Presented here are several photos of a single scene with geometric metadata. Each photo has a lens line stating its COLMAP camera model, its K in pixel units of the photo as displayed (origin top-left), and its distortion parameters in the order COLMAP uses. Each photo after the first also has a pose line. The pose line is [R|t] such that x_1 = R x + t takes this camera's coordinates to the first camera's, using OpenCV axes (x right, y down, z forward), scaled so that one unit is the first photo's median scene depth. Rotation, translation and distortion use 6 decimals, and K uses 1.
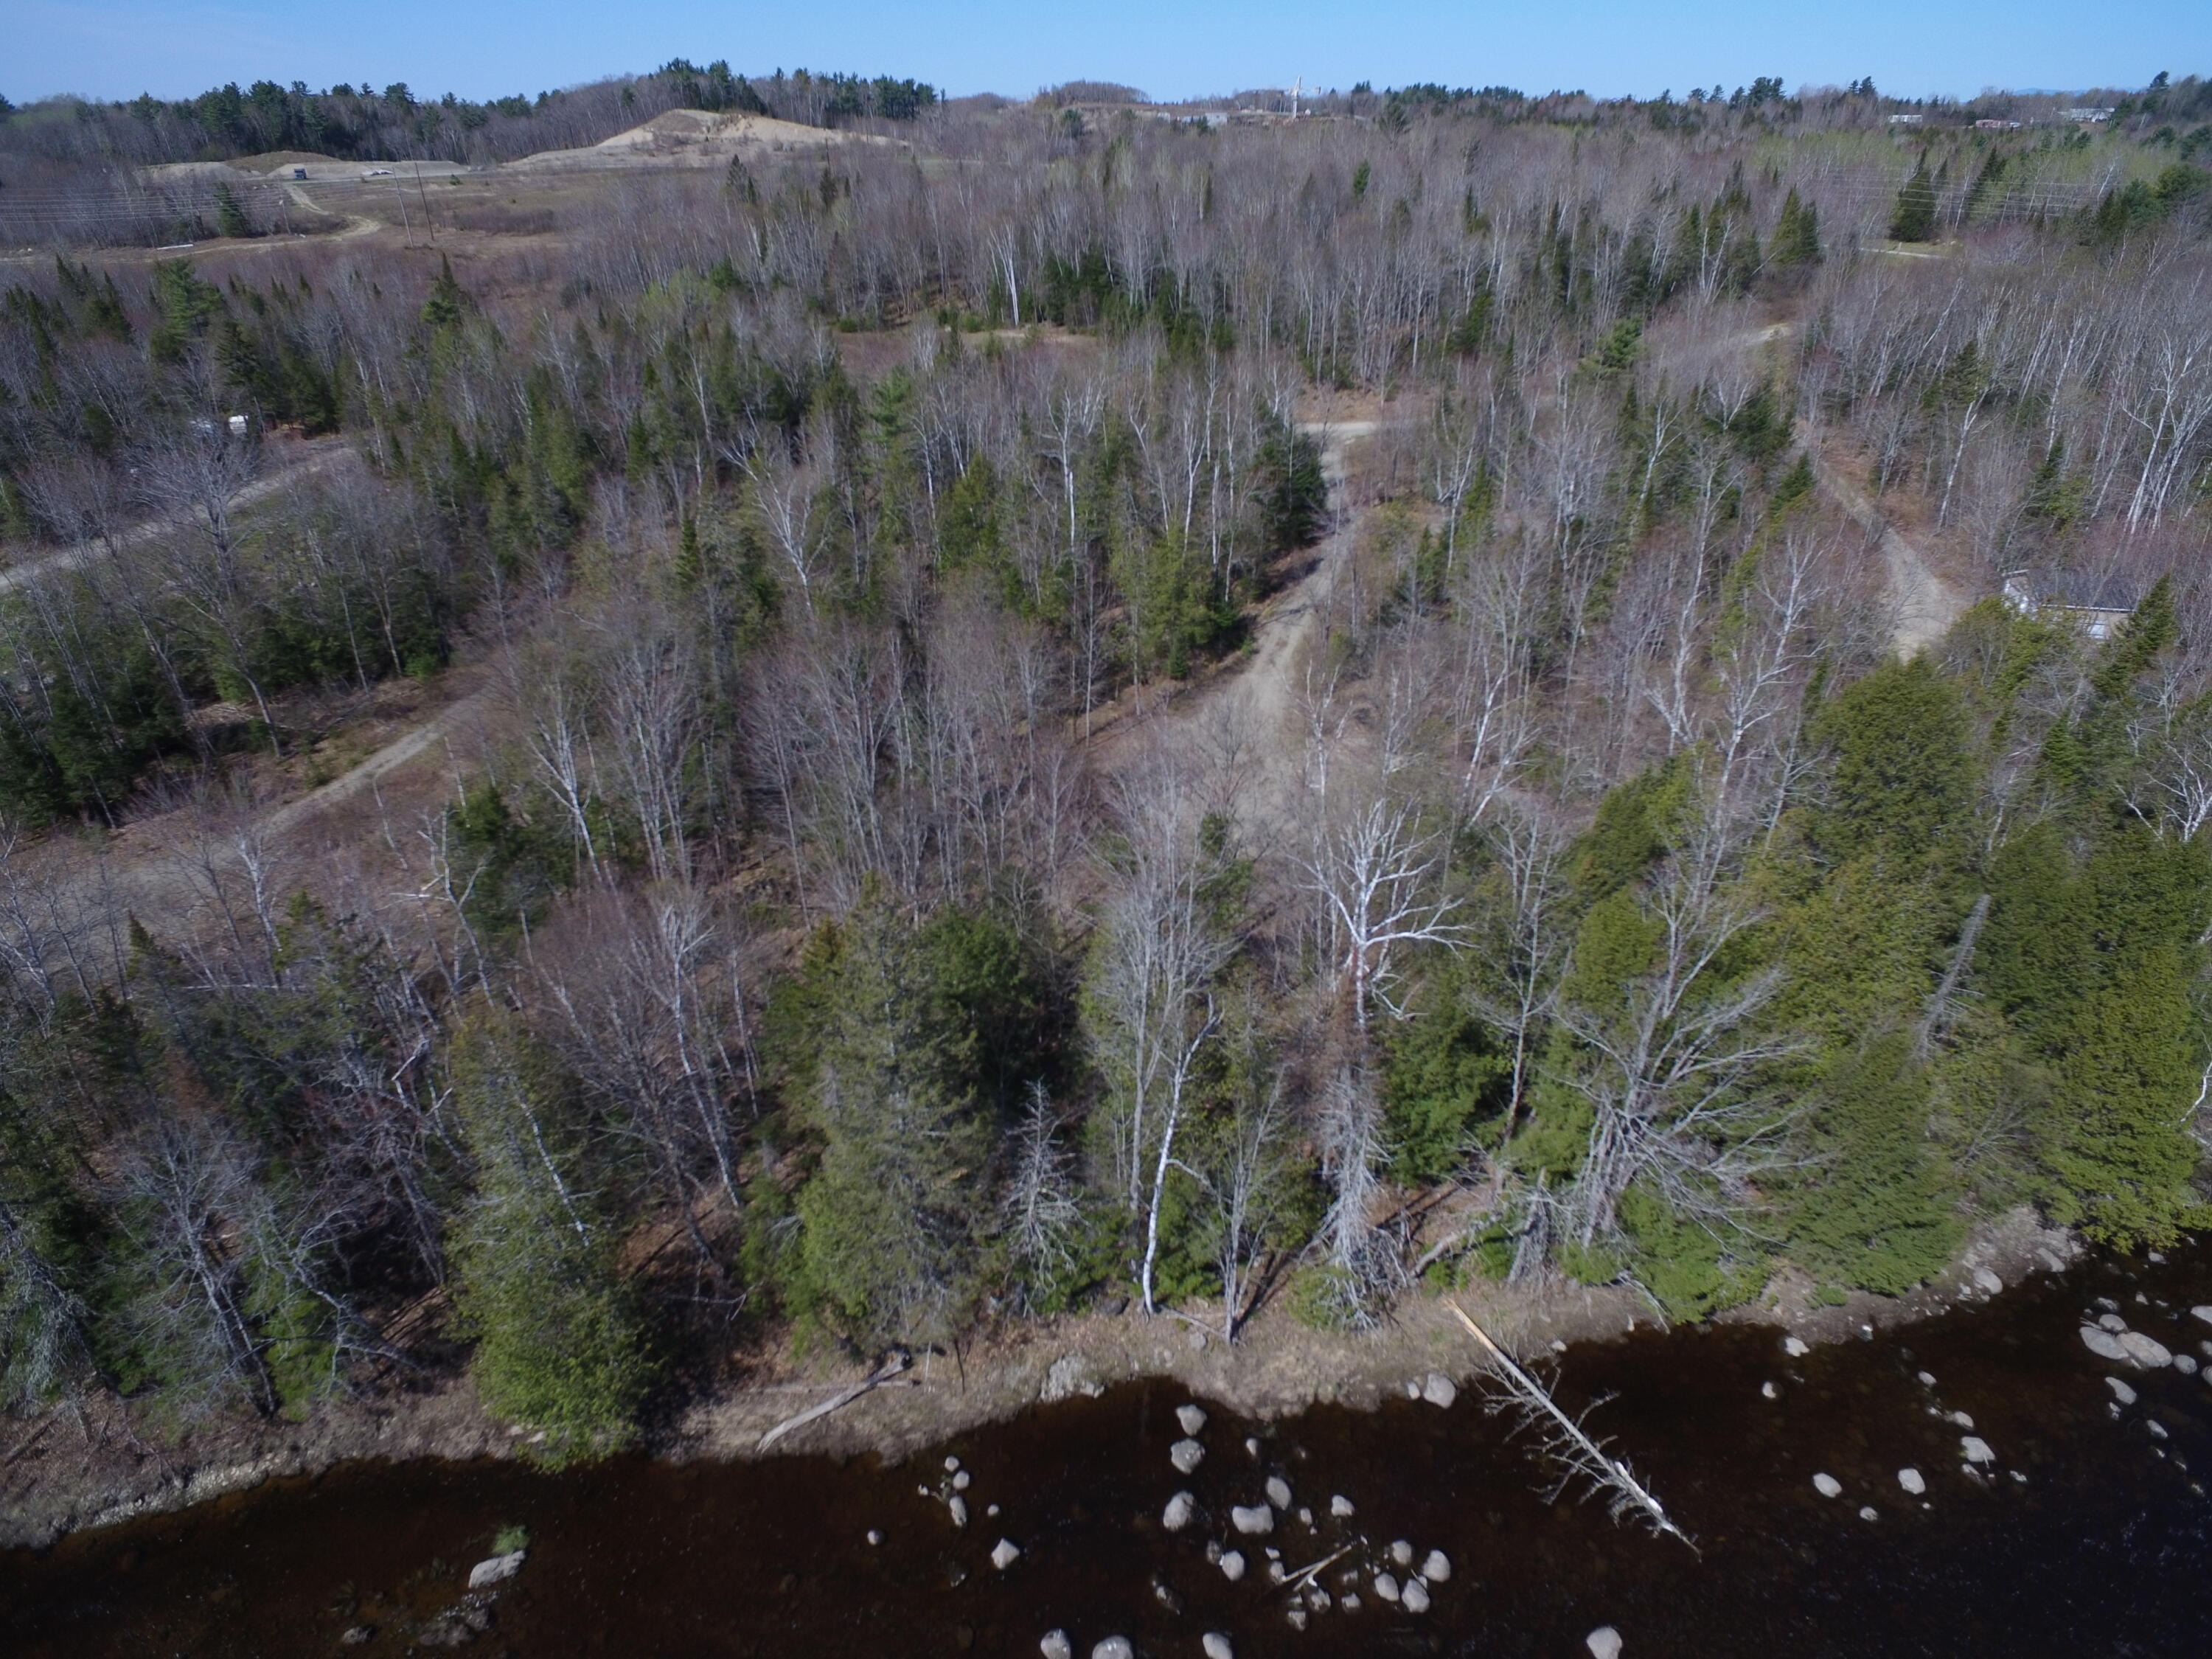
lens RADIAL K [[1287.3, 0, 1104.0], [0, 1287.3, 817.3], [0, 0, 1]] dist [-0.023463, 0.027245]
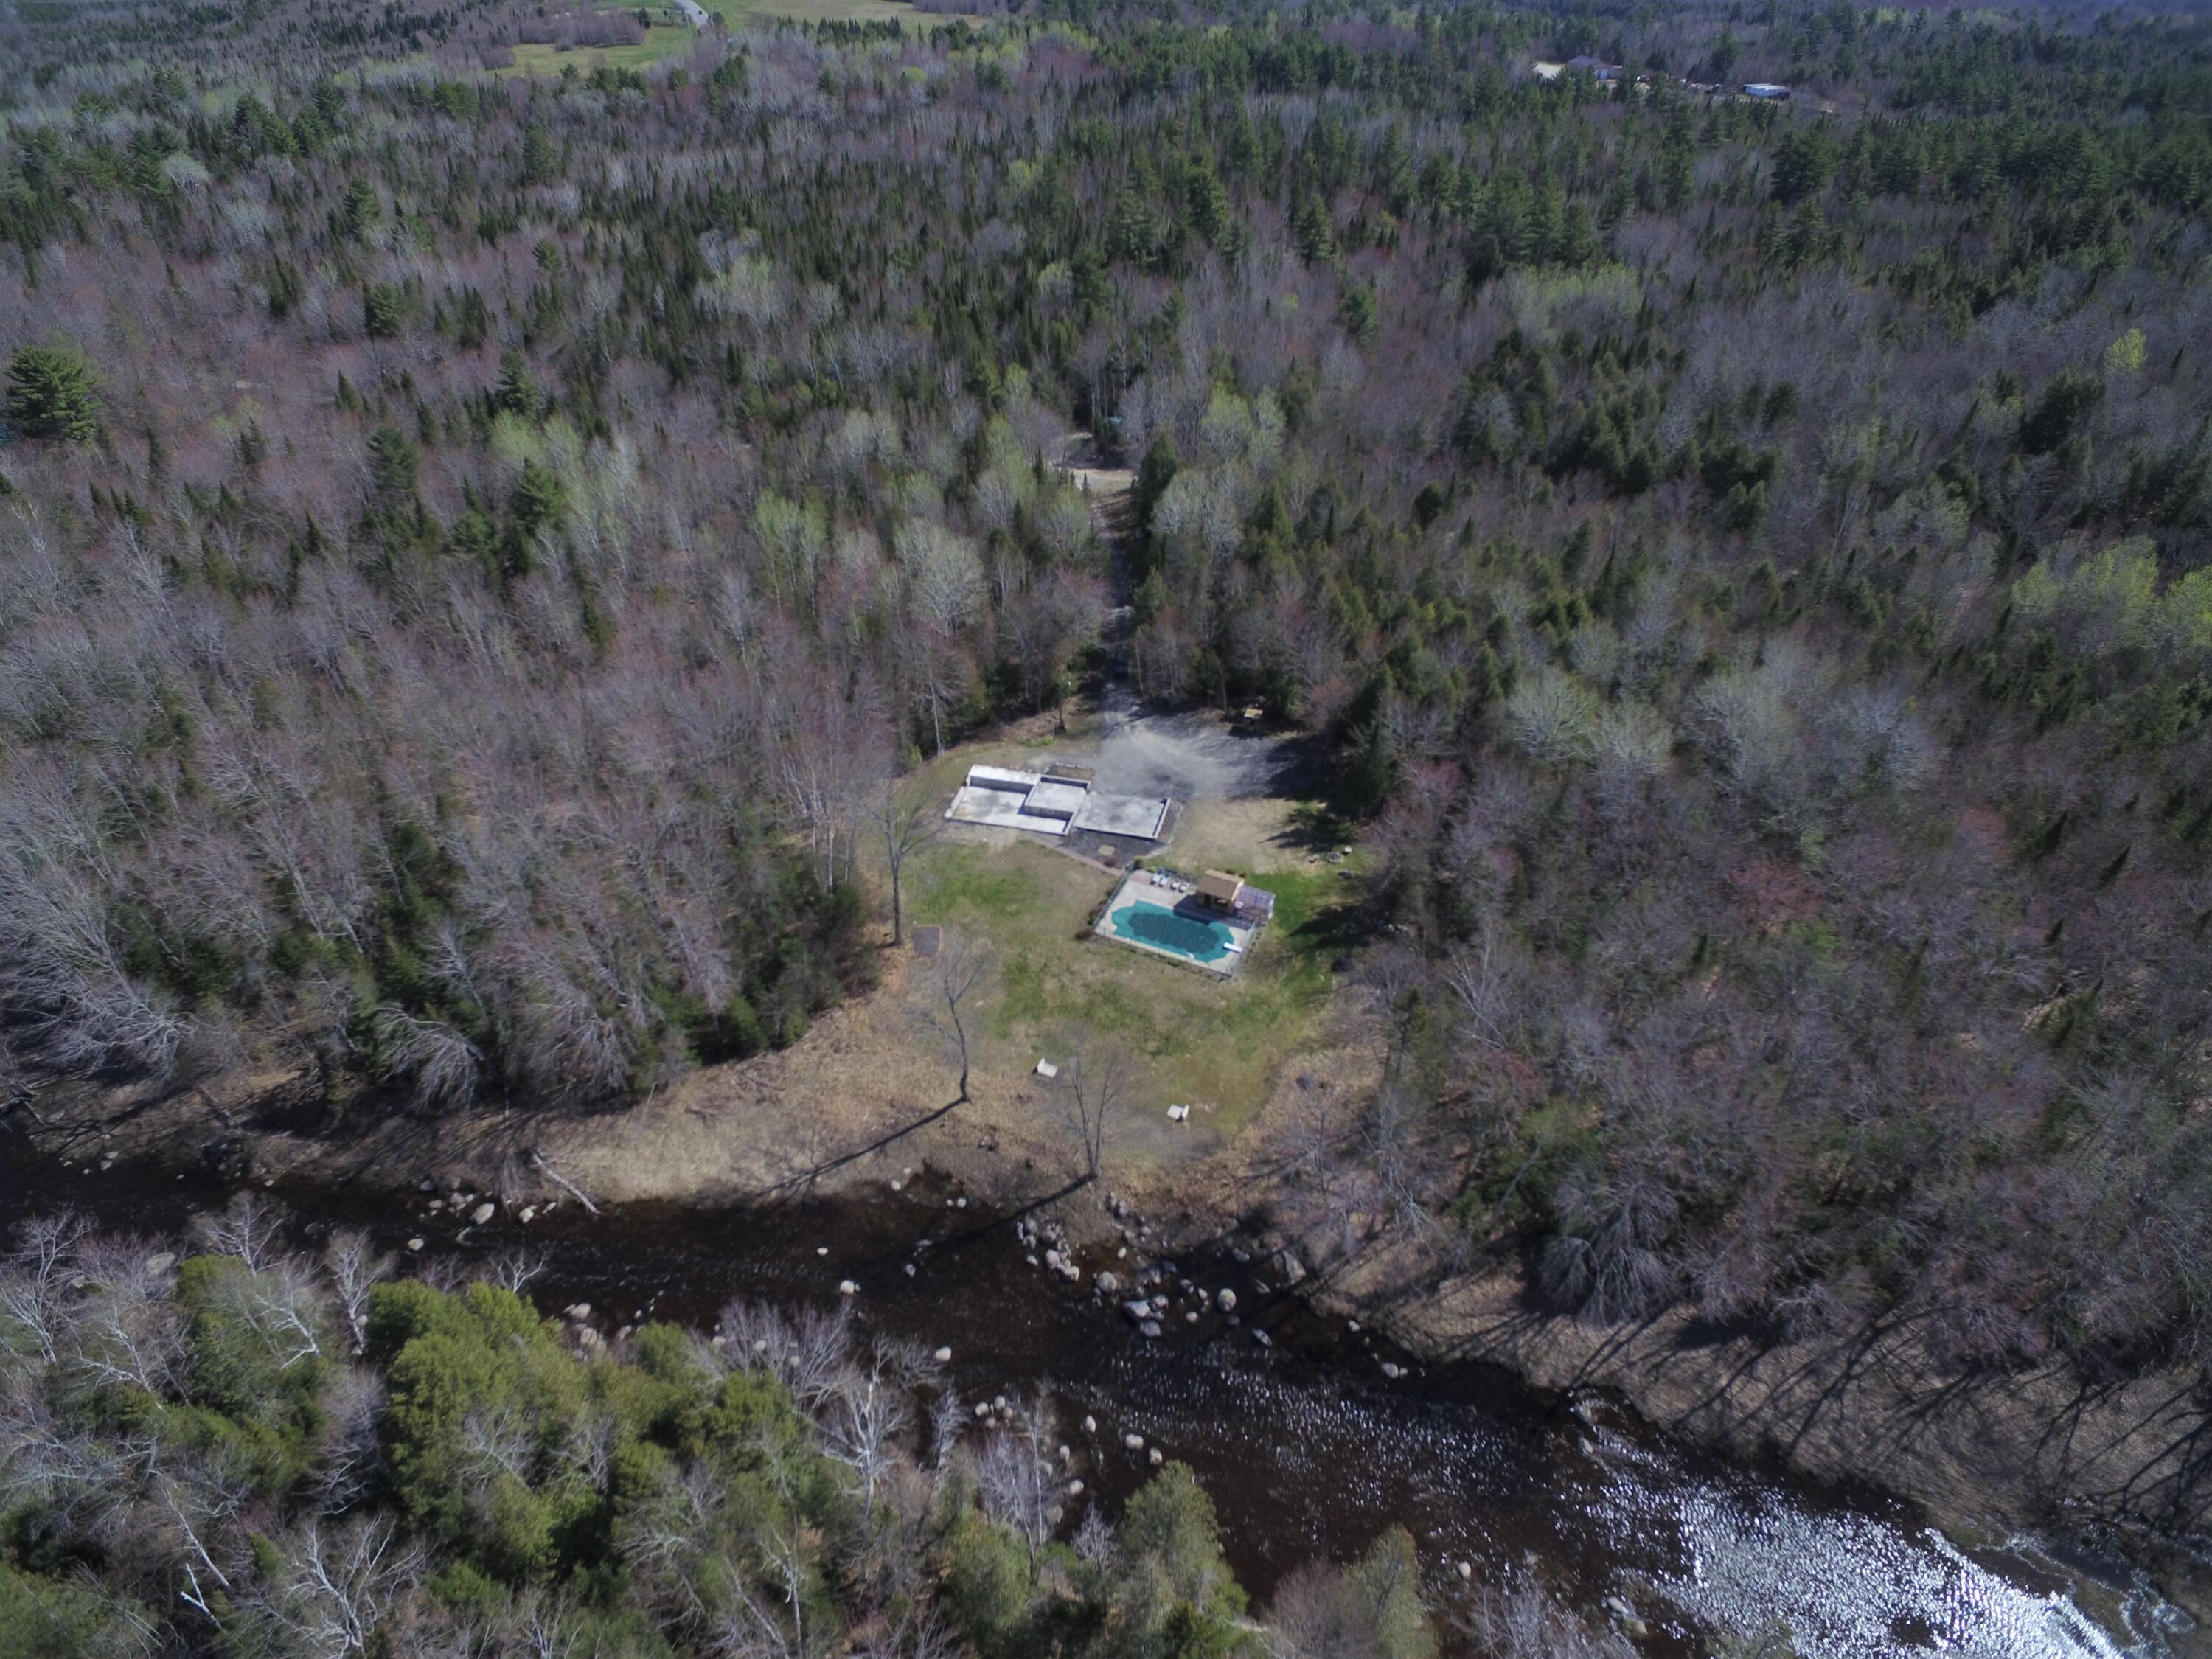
lens RADIAL K [[1264.7, 0, 1095.9], [0, 1264.7, 828.7], [0, 0, 1]] dist [-0.004877, -0.000761]
pose [[-0.893825, -0.262655, 0.363441, -0.388899], [0.217468, 0.454902, 0.863581, -1.500348], [-0.392154, 0.850927, -0.349483, 0.749105]]
